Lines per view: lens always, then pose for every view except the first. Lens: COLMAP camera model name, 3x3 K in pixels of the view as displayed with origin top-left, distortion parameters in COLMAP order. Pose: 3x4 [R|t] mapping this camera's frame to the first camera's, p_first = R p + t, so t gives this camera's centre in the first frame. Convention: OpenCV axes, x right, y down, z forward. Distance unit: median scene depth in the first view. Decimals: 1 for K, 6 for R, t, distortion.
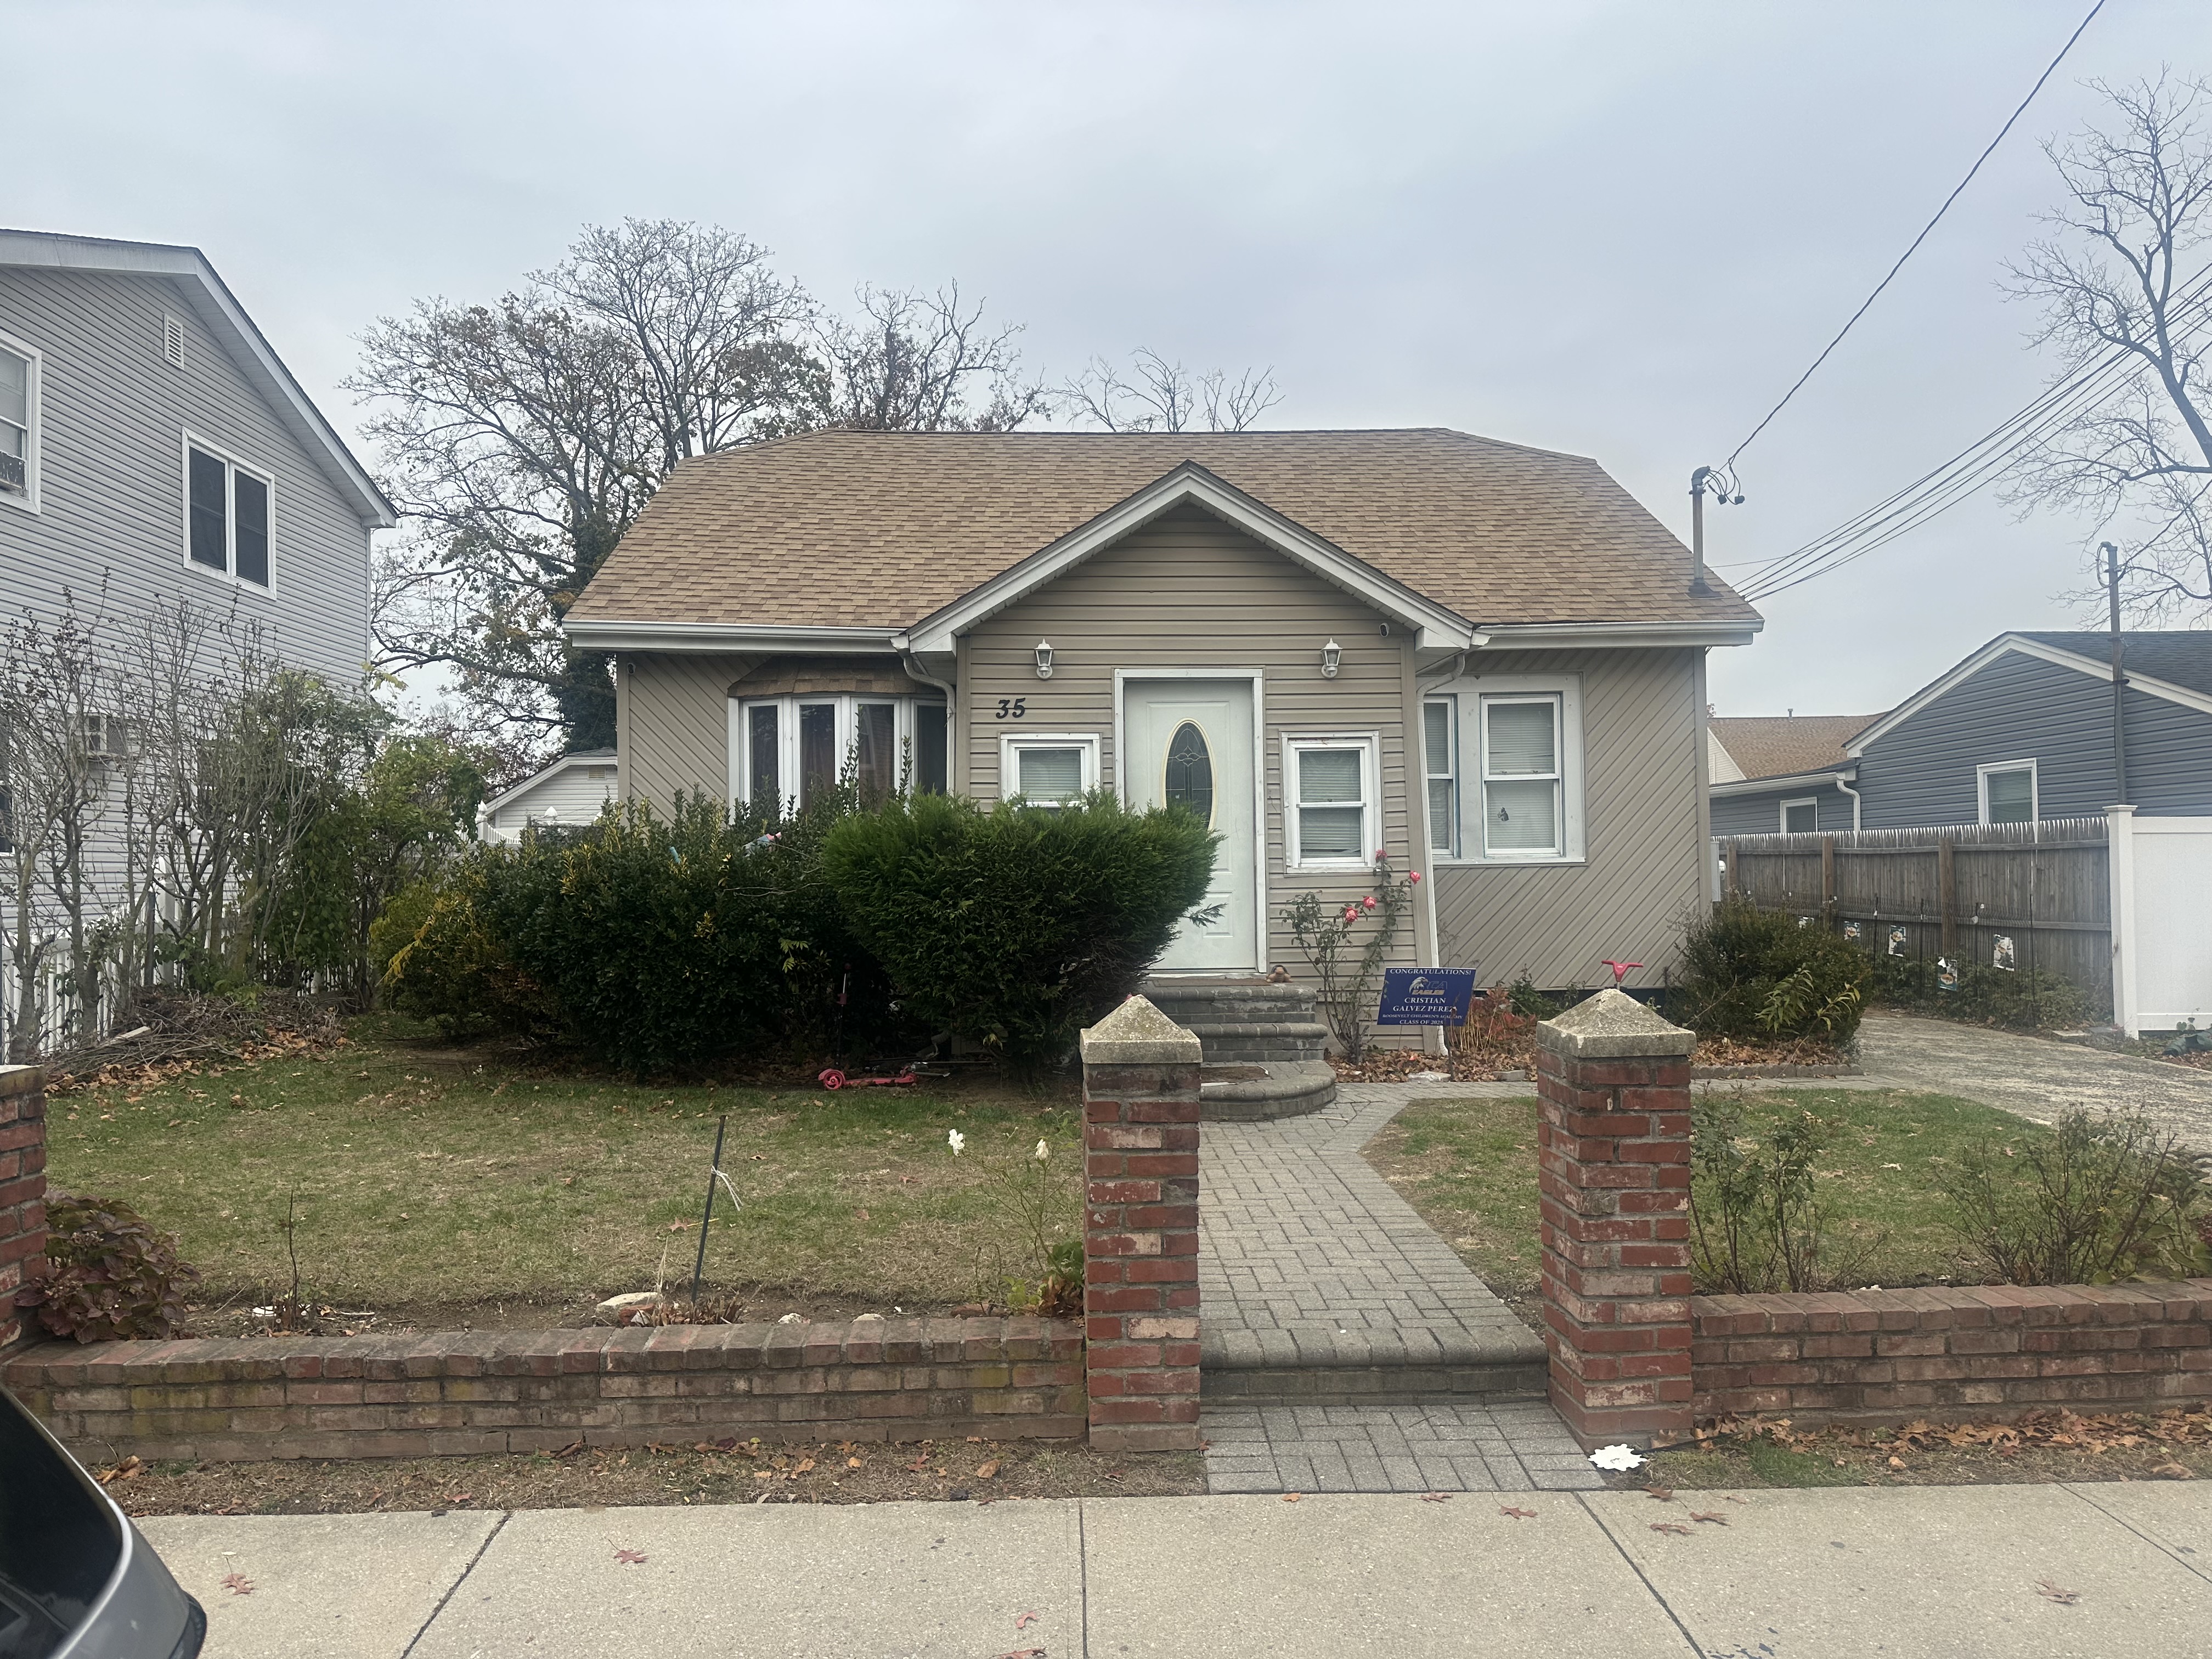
lens RADIAL K [[1555.4, 0, 1106.0], [0, 1555.4, 829.5], [0, 0, 1]] dist [0.077566, -0.062887]
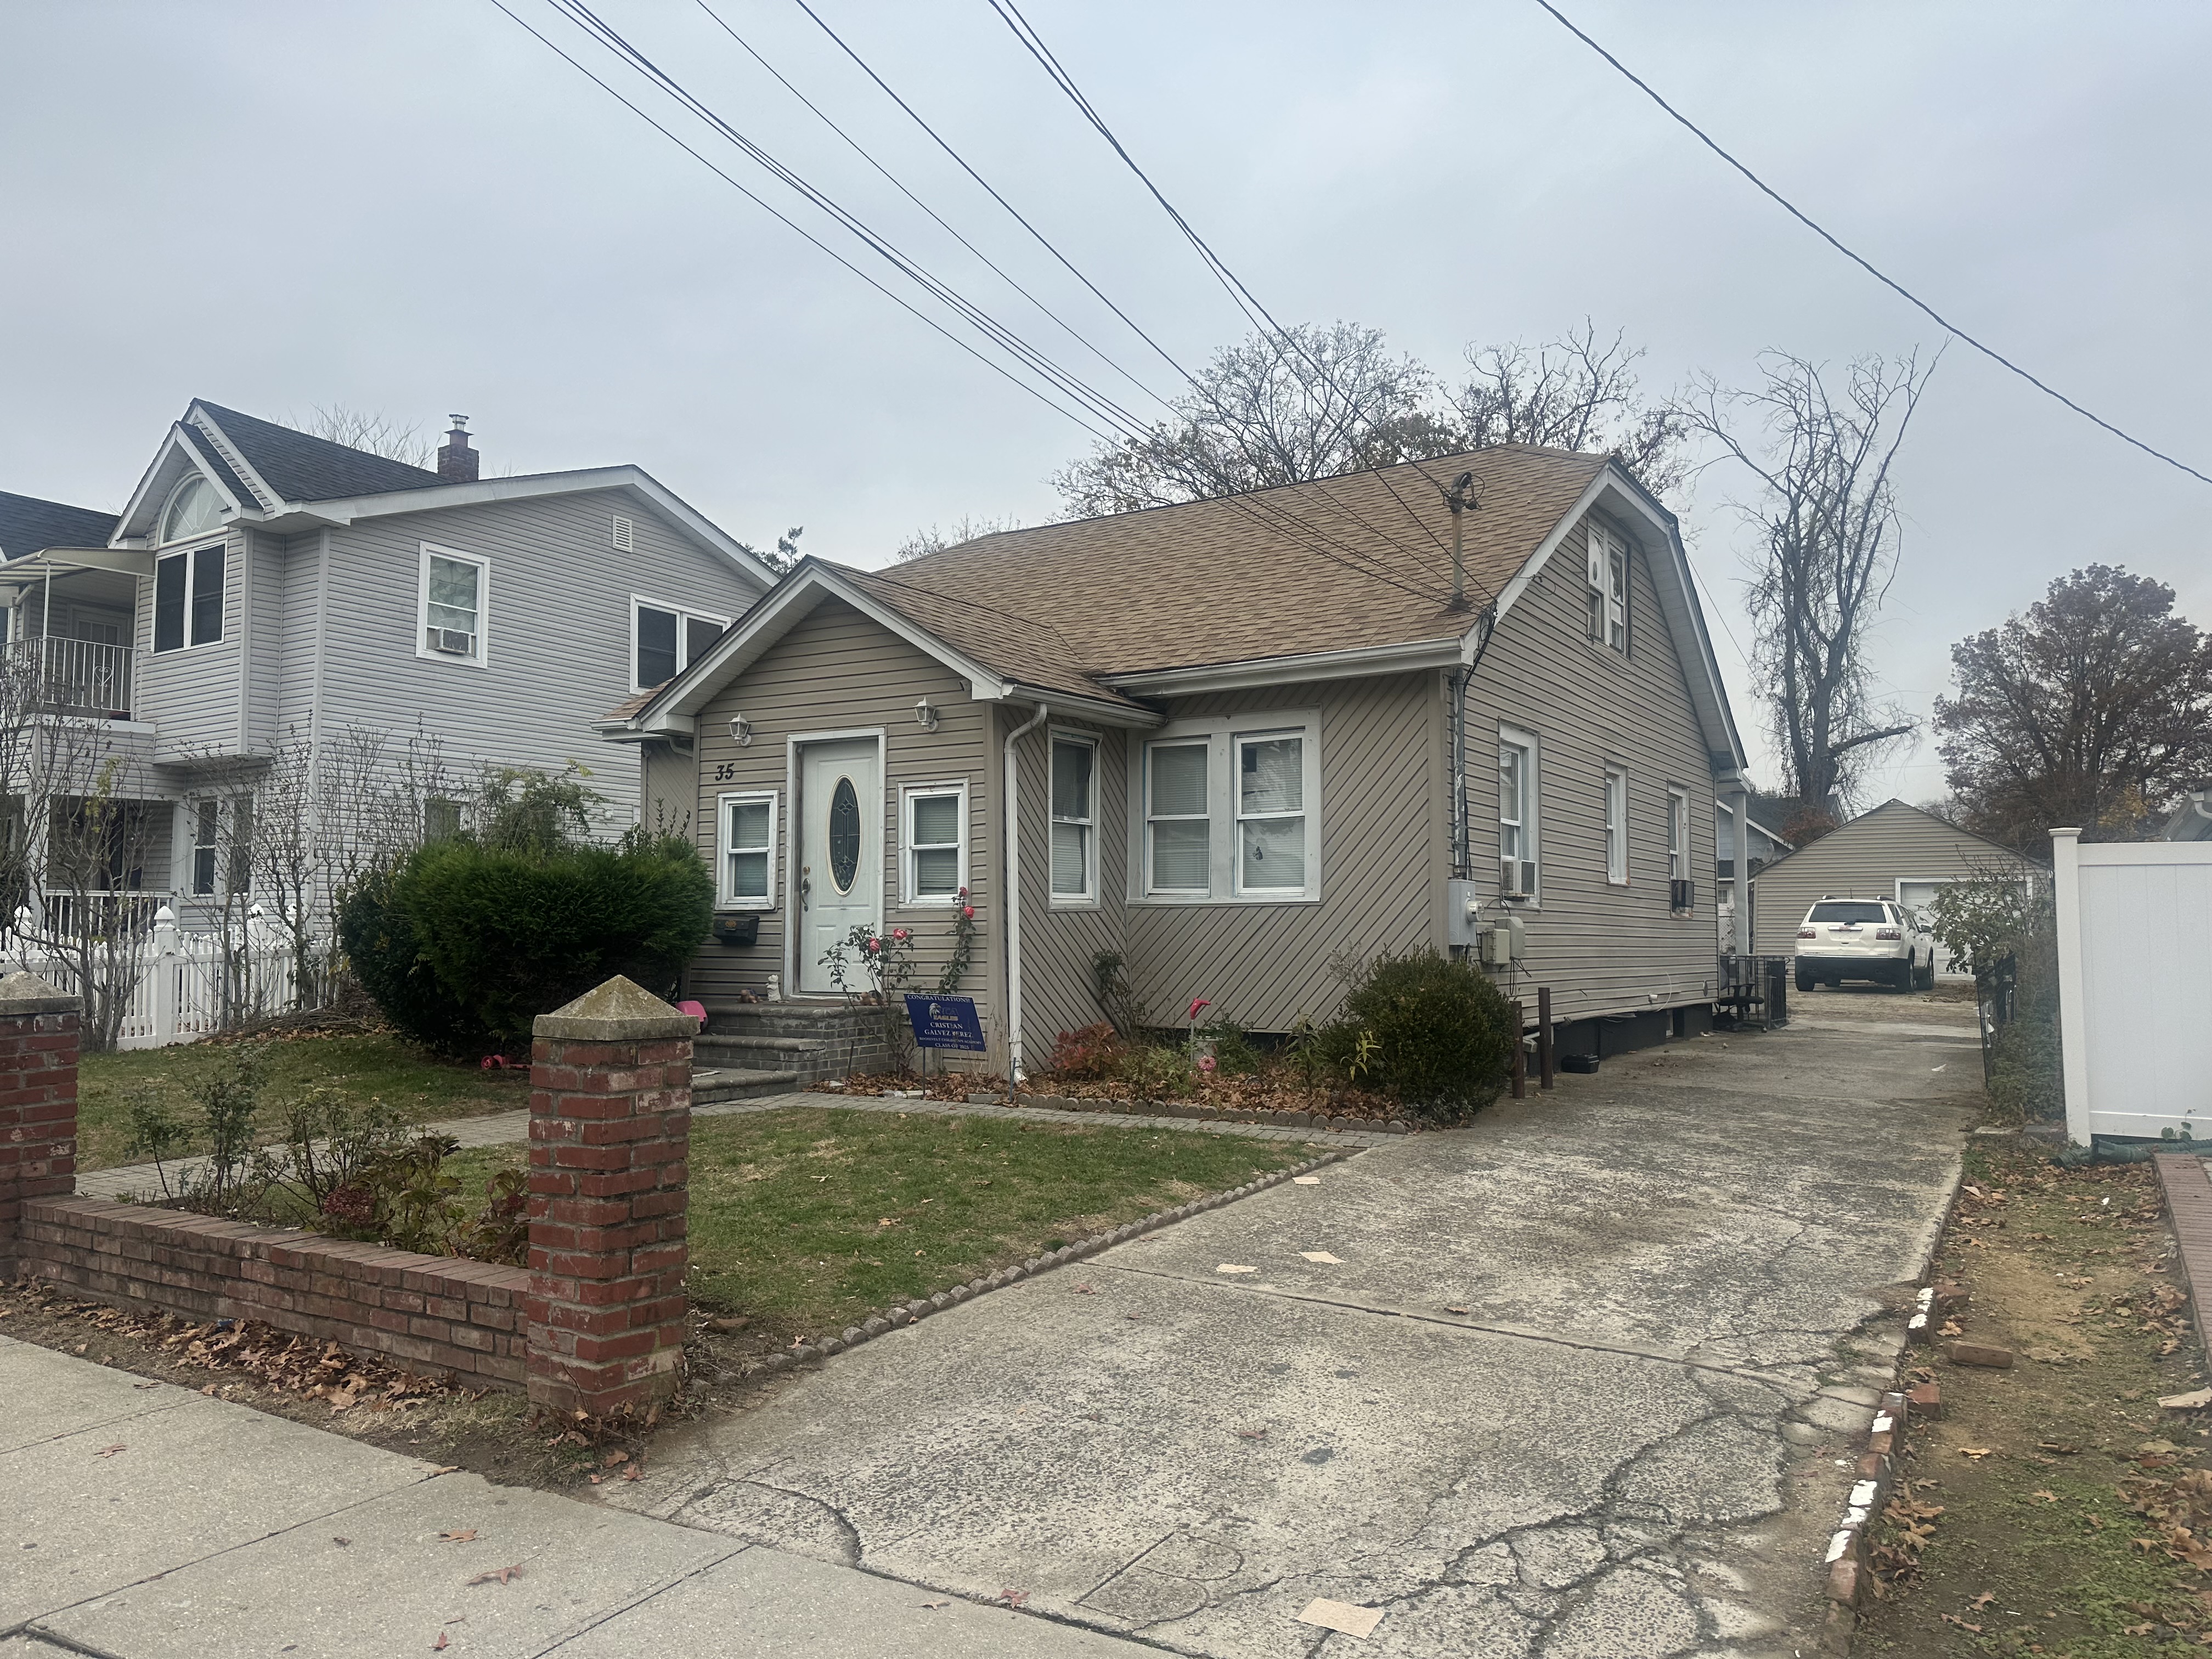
lens RADIAL K [[1550.7, 0, 1110.4], [0, 1550.7, 836.4], [0, 0, 1]] dist [0.114847, -0.163320]
pose [[0.822953, -0.022932, -0.567646, 0.873355], [0.004529, 0.999418, -0.033809, 0.014584], [0.568091, 0.025252, 0.822578, 0.171794]]
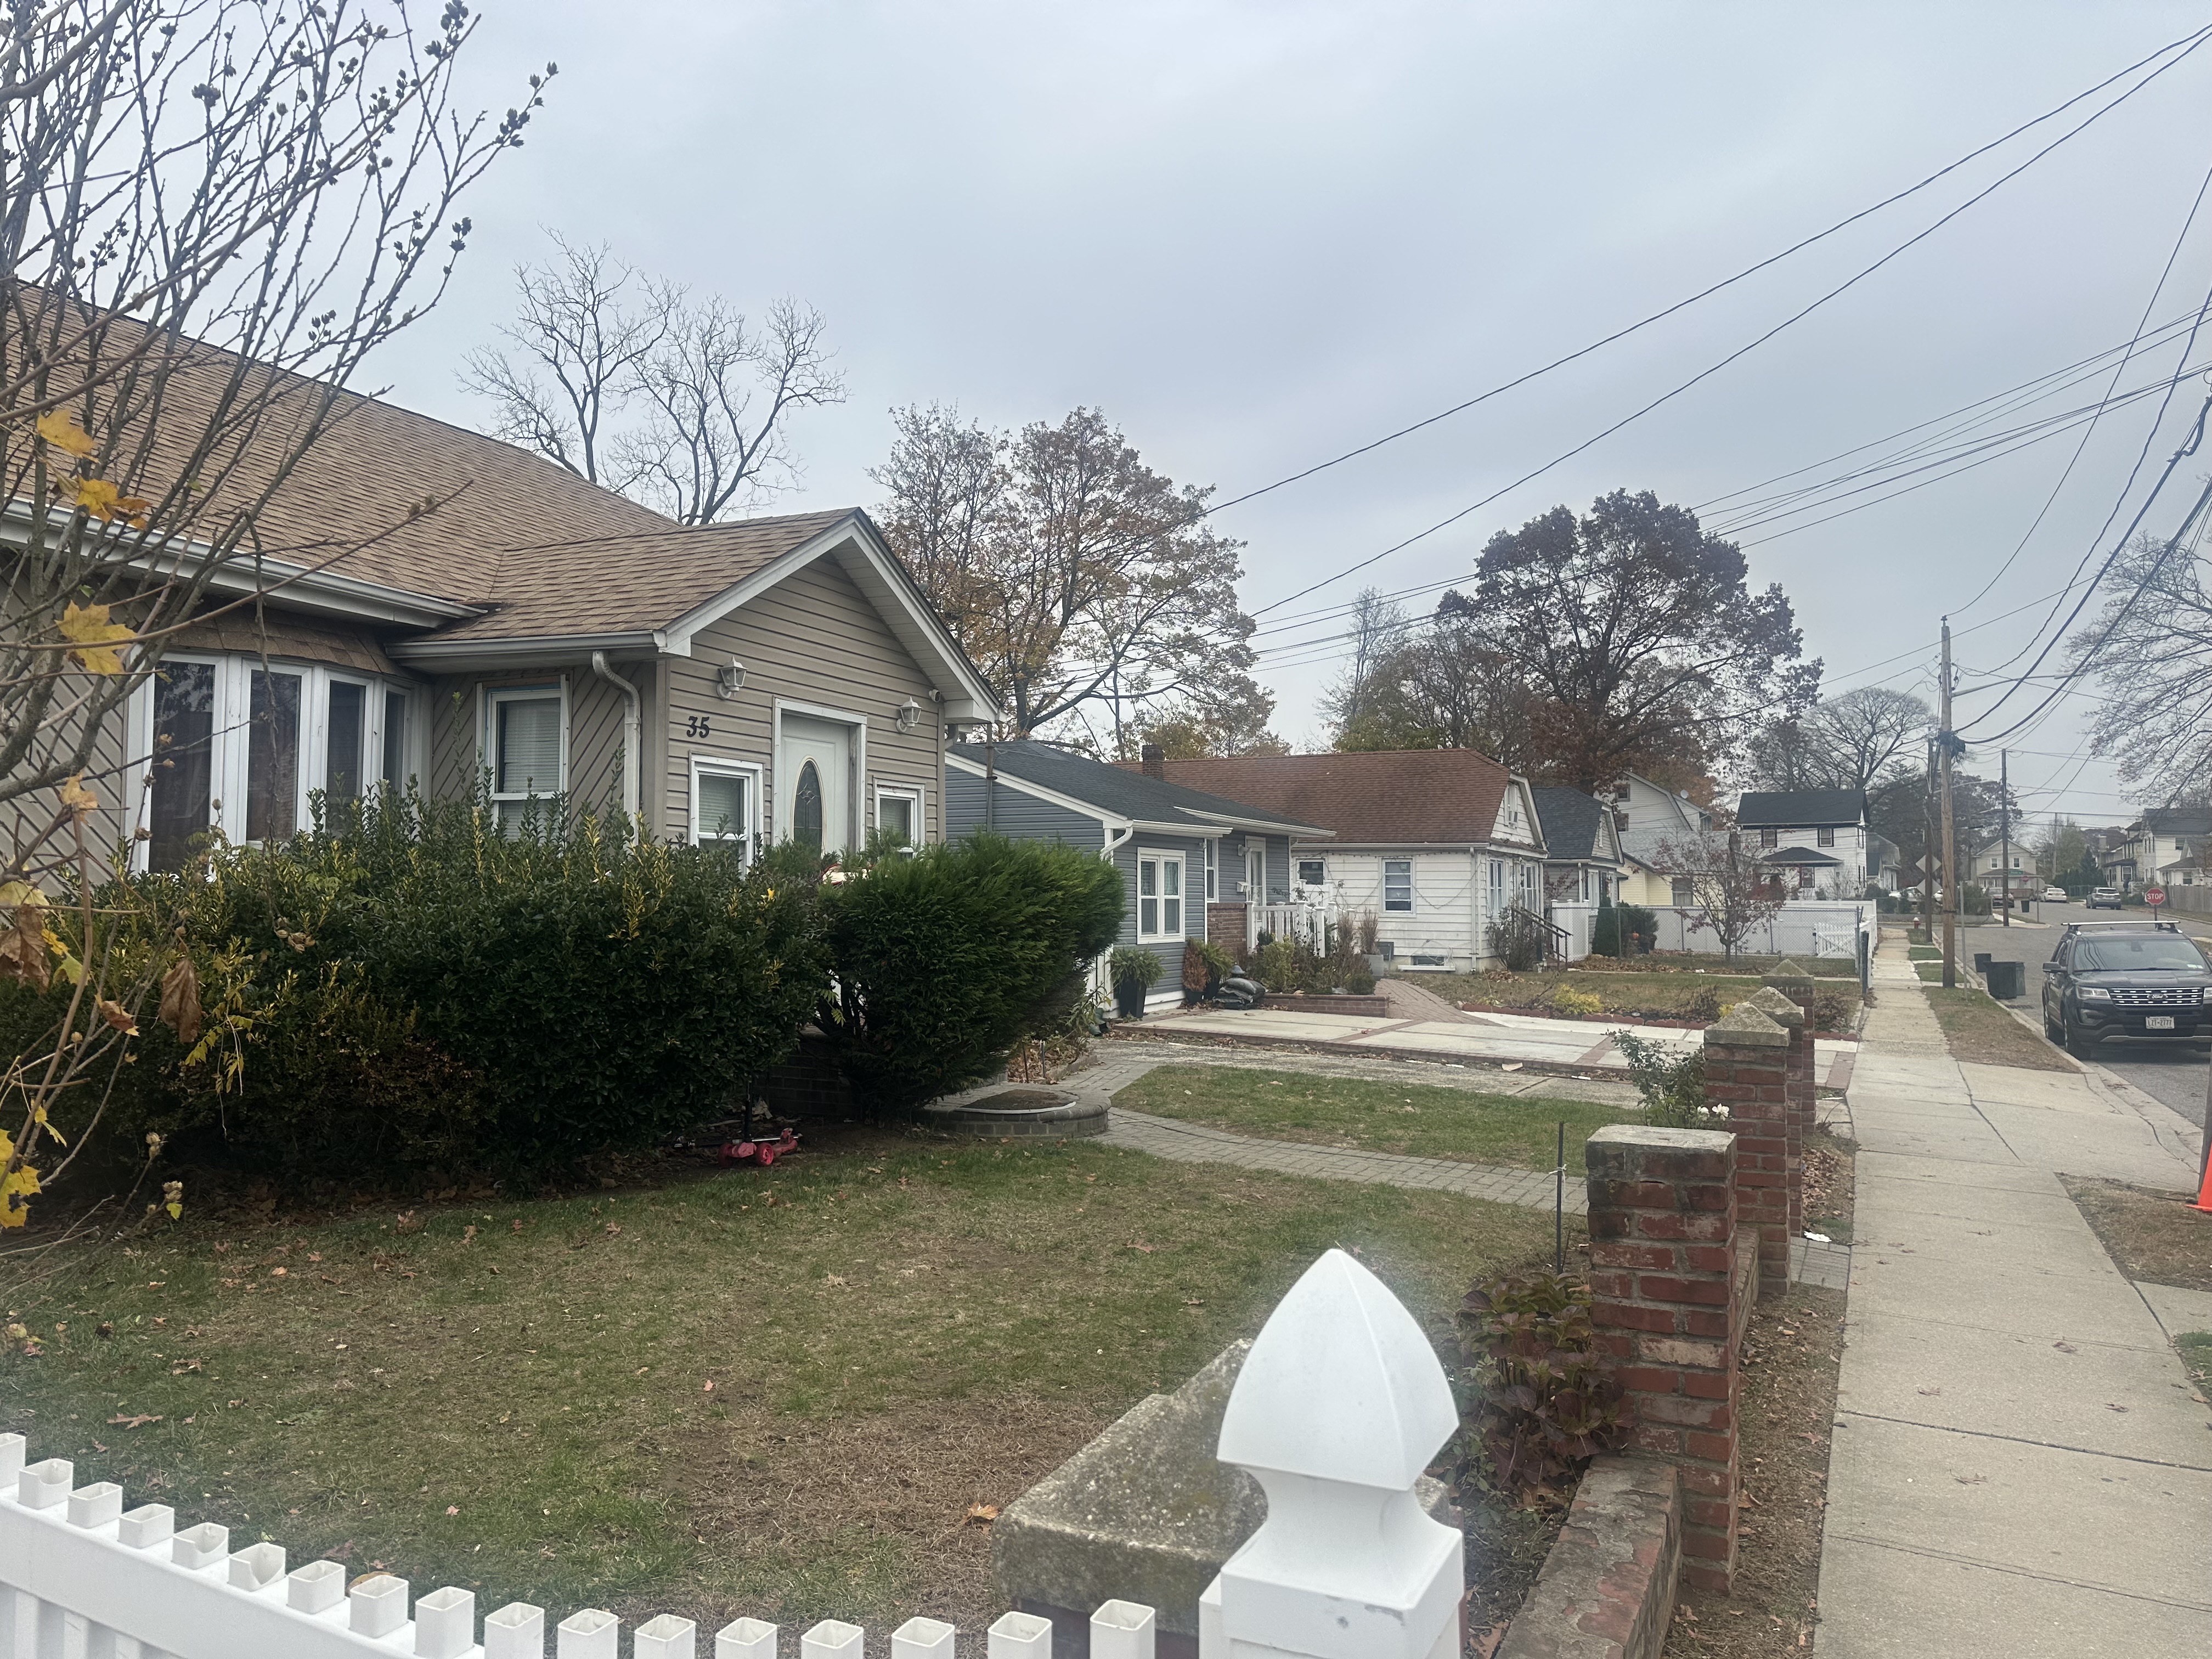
lens RADIAL K [[1556.2, 0, 1118.0], [0, 1556.2, 820.8], [0, 0, 1]] dist [0.090824, -0.117272]
pose [[0.469532, 0.059078, 0.880937, -0.733527], [-0.034974, 0.998220, -0.048302, 0.010635], [-0.882222, -0.008131, 0.470763, 0.364798]]
